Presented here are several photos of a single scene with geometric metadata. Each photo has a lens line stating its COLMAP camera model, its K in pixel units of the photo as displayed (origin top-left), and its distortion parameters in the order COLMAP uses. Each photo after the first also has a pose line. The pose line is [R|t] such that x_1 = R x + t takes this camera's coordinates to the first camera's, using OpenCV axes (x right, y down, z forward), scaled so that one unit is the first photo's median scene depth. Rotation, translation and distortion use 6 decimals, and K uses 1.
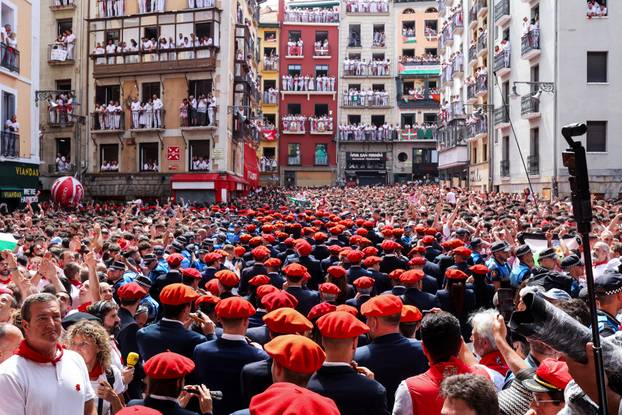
lens RADIAL K [[597.4, 0, 311.8], [0, 597.4, 214.6], [0, 0, 1]] dist [-0.069258, 0.033705]
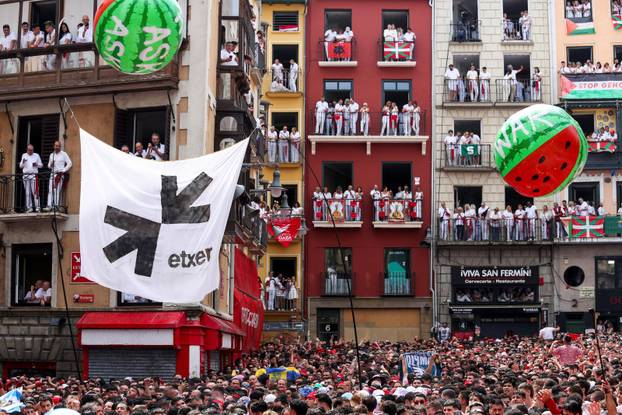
lens RADIAL K [[1289.0, 0, 310.6], [0, 1289.0, 242.4], [0, 0, 1]] dist [-0.330739, 0.004533]
pose [[0.999185, -0.005590, -0.039981, -0.018088], [0.000505, 0.992020, -0.126077, 0.000973], [0.040367, 0.125954, 0.991214, 0.033494]]
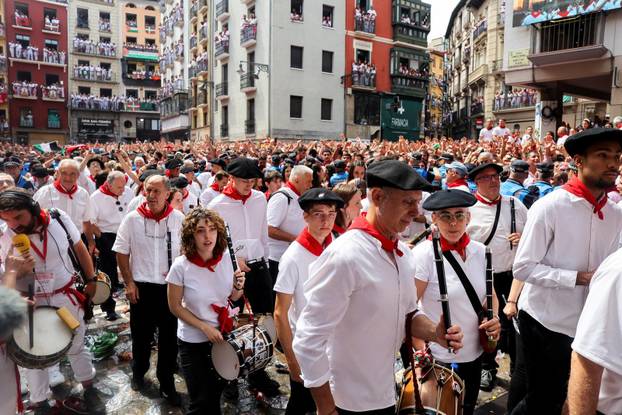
lens RADIAL K [[424.5, 0, 309.9], [0, 424.5, 203.0], [0, 0, 1]] dist [-0.088603, 0.062888]
pose [[0.828424, -0.046218, 0.558191, -0.045937], [0.009843, 0.997637, 0.067996, 0.020222], [-0.560015, -0.050835, 0.826922, 0.091728]]
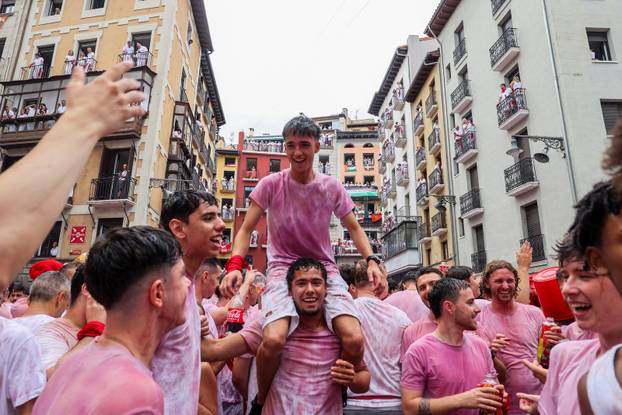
lens RADIAL K [[424.5, 0, 309.9], [0, 424.5, 203.0], [0, 0, 1]] dist [-0.088603, 0.062888]
pose [[0.995732, 0.031026, 0.086921, 0.024912], [-0.005036, 0.958661, -0.284505, 0.012223], [-0.092155, 0.282853, 0.954726, 0.379014]]
